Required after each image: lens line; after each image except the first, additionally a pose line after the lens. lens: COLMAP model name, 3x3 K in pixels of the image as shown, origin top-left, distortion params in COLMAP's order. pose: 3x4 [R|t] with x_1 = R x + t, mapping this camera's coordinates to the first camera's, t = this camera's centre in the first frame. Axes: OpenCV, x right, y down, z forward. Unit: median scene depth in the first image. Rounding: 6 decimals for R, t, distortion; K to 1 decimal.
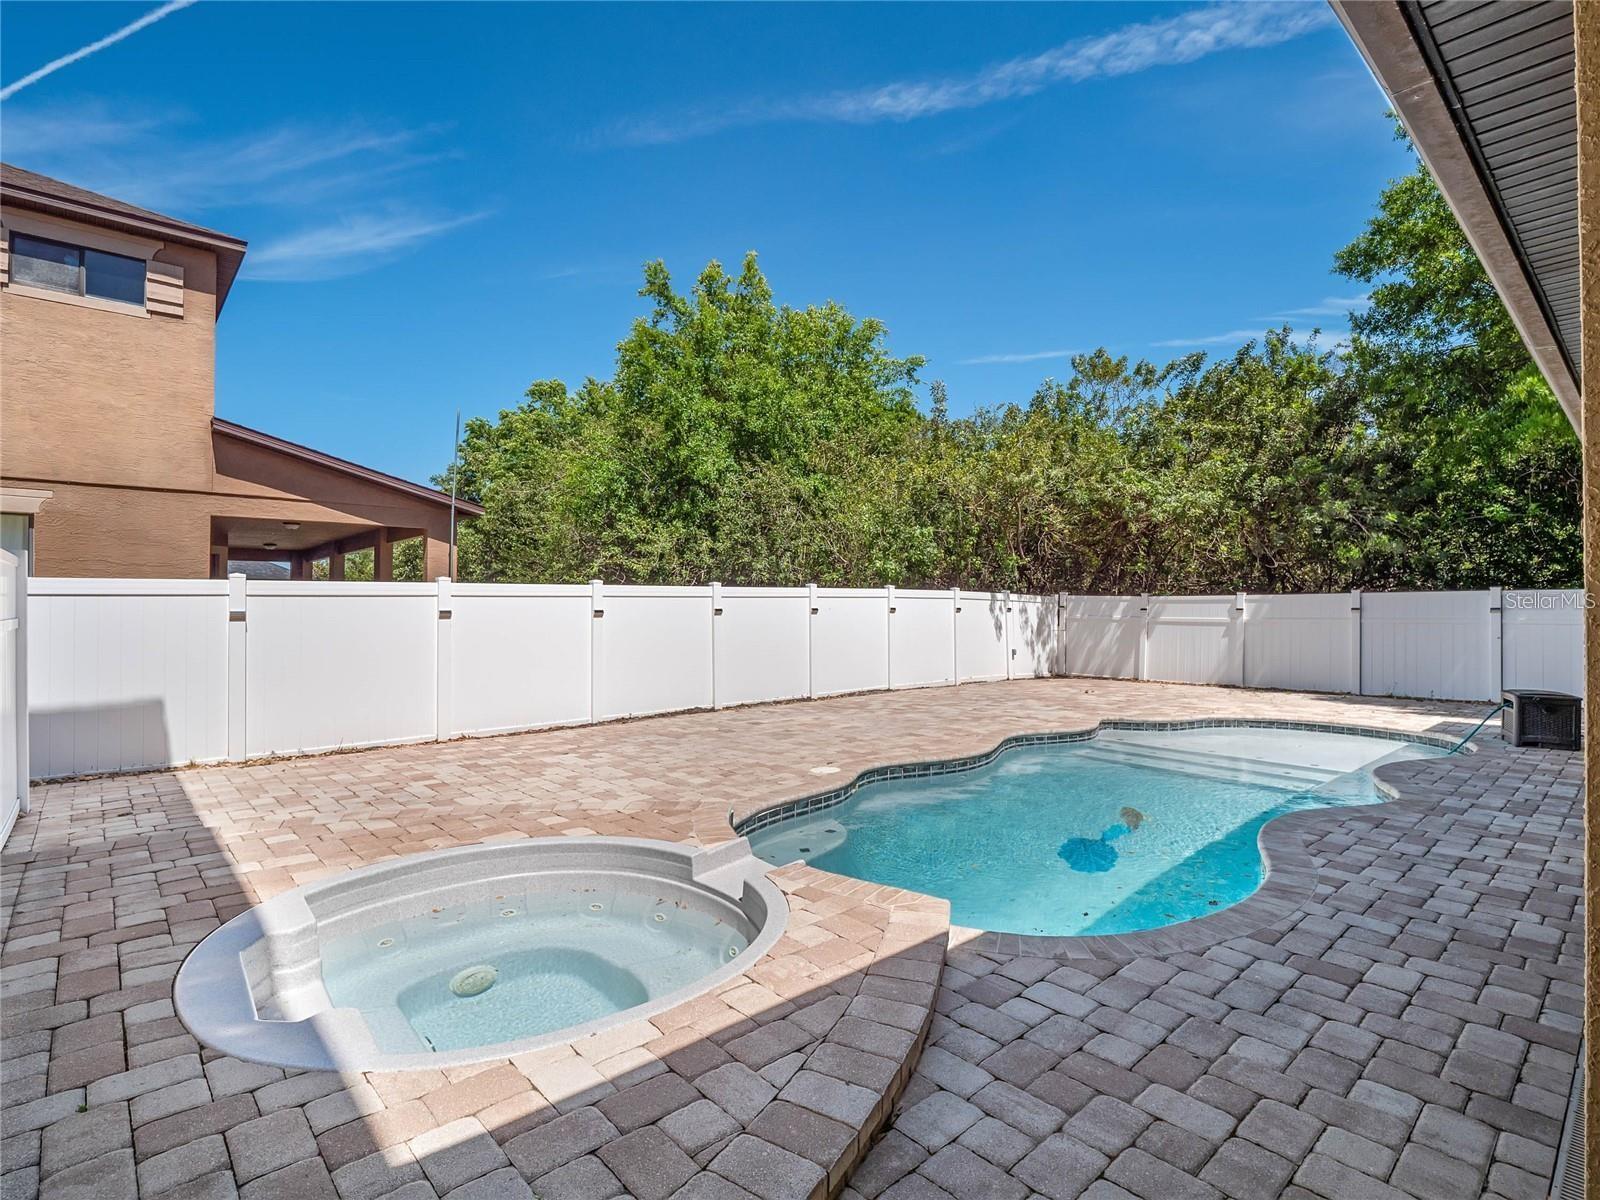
lens RADIAL K [[790.4, 0, 800.7], [0, 790.4, 591.3], [0, 0, 1]] dist [-0.001301, -0.000915]
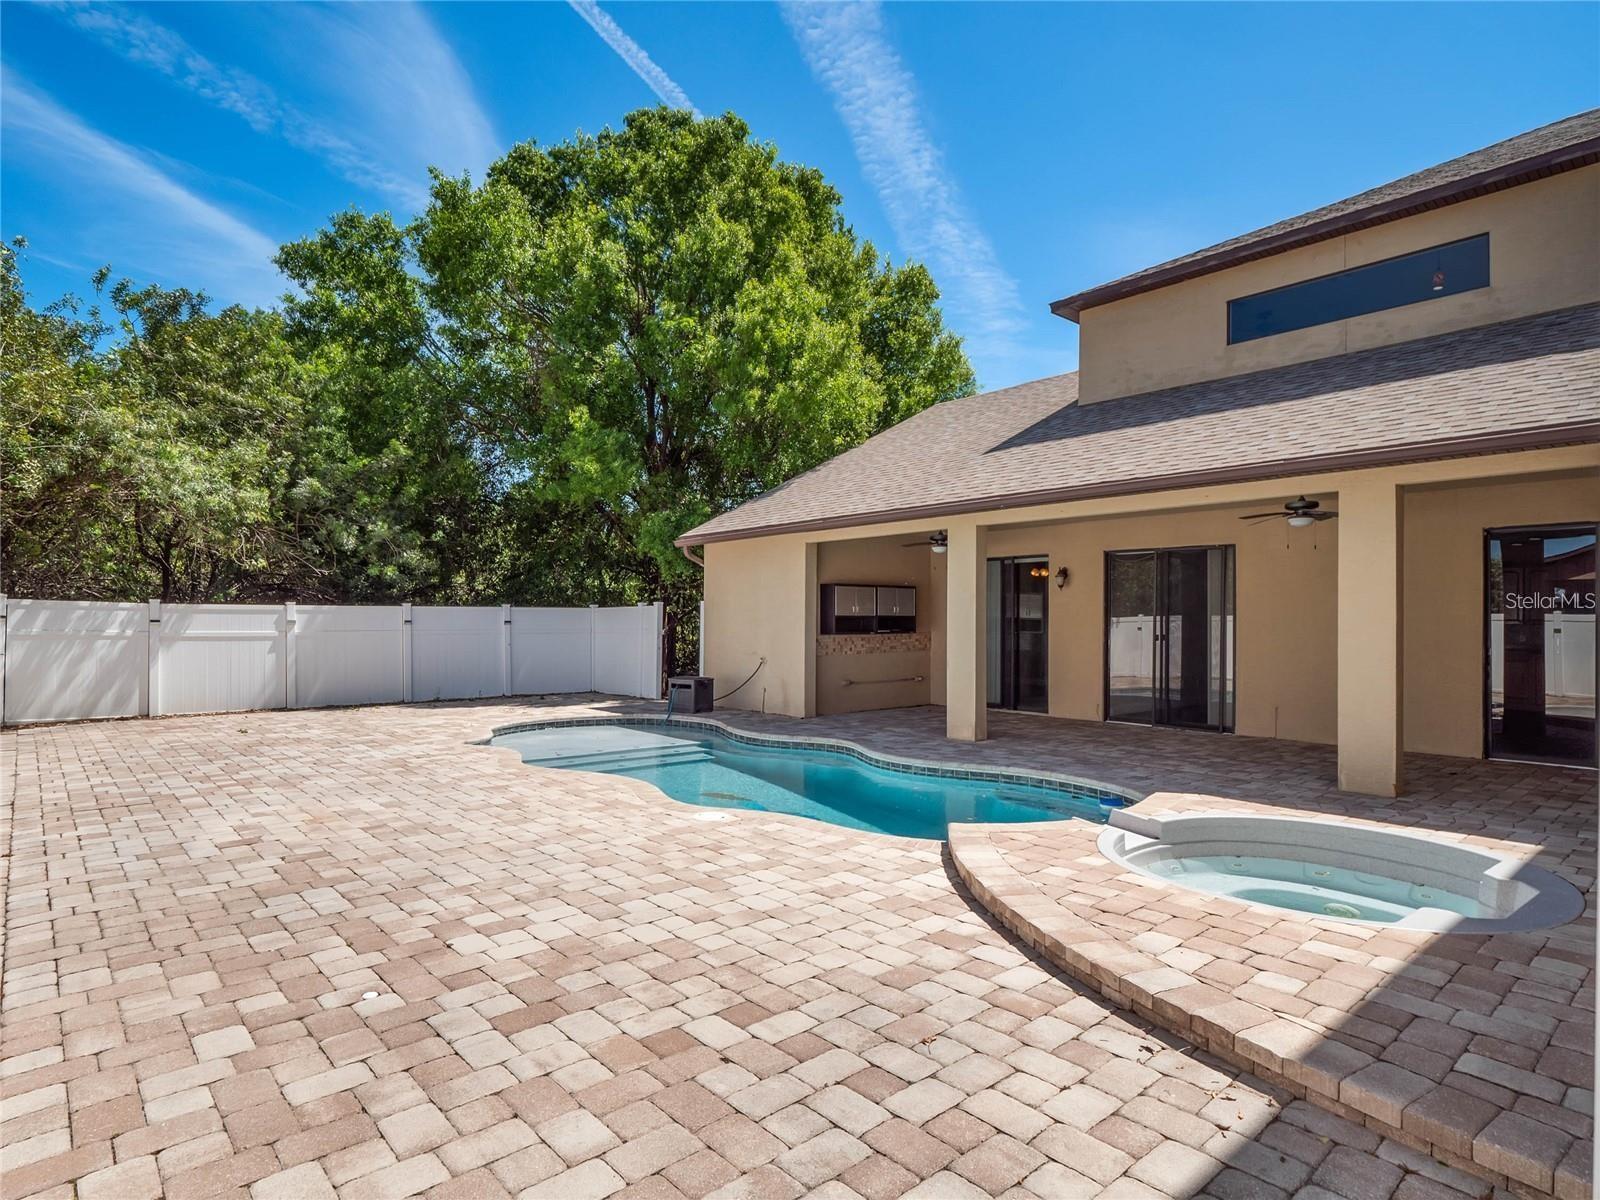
lens RADIAL K [[873.5, 0, 800.0], [0, 873.5, 600.0], [0, 0, 1]] dist [0.000816, -0.001751]
pose [[0.016840, 0.020943, 0.999639, -0.443851], [-0.023111, 0.999522, -0.020551, 0.006312], [-0.999591, -0.022757, 0.017316, 0.441200]]
